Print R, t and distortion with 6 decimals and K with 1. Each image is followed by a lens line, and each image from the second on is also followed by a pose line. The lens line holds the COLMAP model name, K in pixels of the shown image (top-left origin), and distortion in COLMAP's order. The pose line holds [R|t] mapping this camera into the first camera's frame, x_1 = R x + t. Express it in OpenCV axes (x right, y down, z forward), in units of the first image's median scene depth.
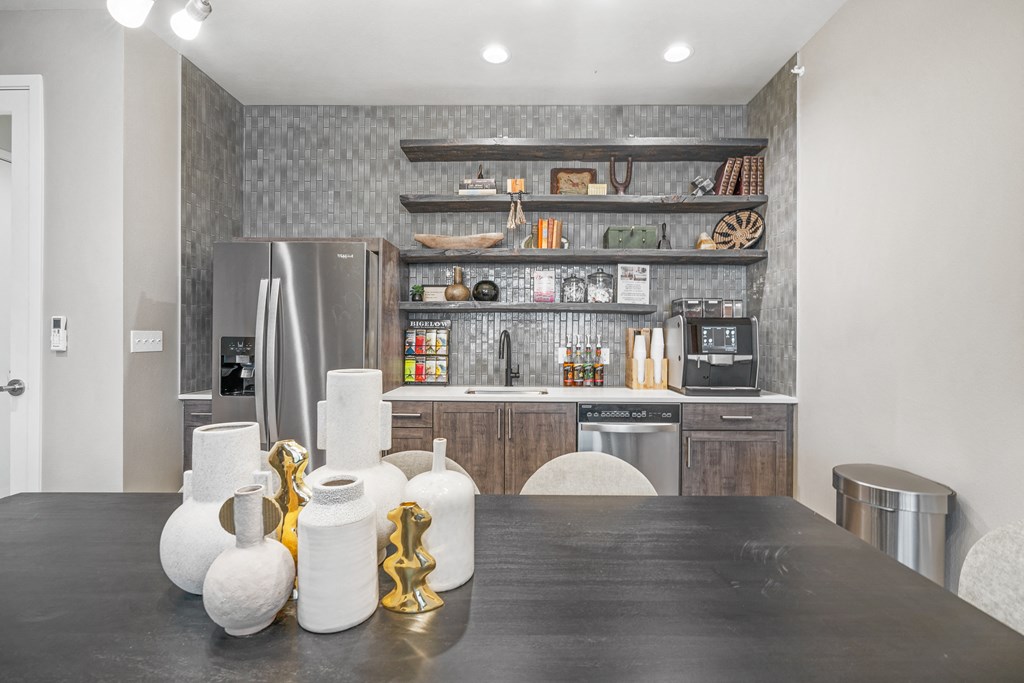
lens RADIAL K [[485.3, 0, 533.7], [0, 485.3, 335.7], [0, 0, 1]] dist [-0.002533, 0.001392]
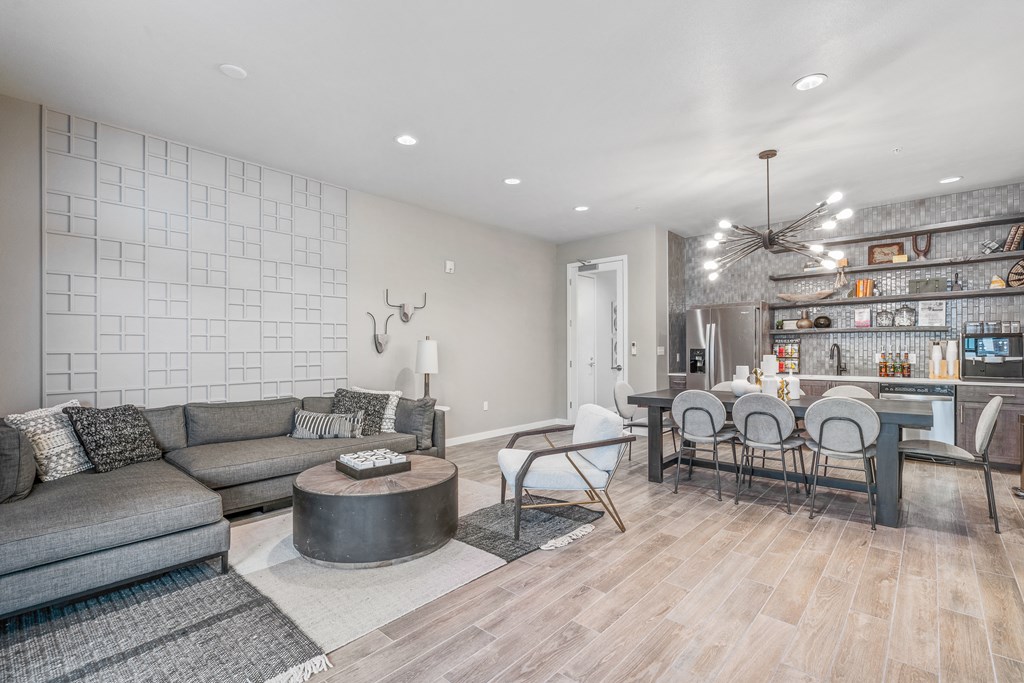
lens RADIAL K [[485.3, 0, 502.4], [0, 485.3, 349.6], [0, 0, 1]] dist [-0.002533, 0.001392]
pose [[0.740354, -0.009851, -0.672145, 0.232640], [0.011791, 0.999929, -0.001668, -0.000949], [0.672113, -0.006691, 0.740418, -1.140795]]
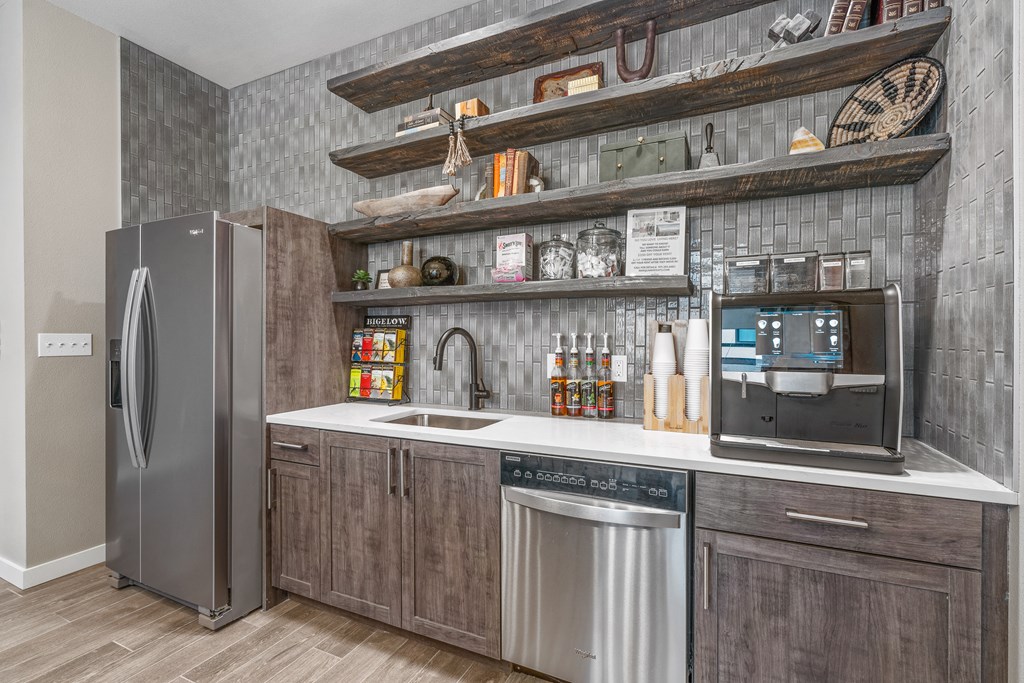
lens RADIAL K [[485.3, 0, 511.1], [0, 485.3, 341.7], [0, 0, 1]] dist [-0.002533, 0.001392]
pose [[0.900767, -0.004649, -0.434277, 0.303058], [0.006158, 0.999979, 0.002066, 0.007239], [0.434258, -0.004535, 0.900777, 0.420533]]
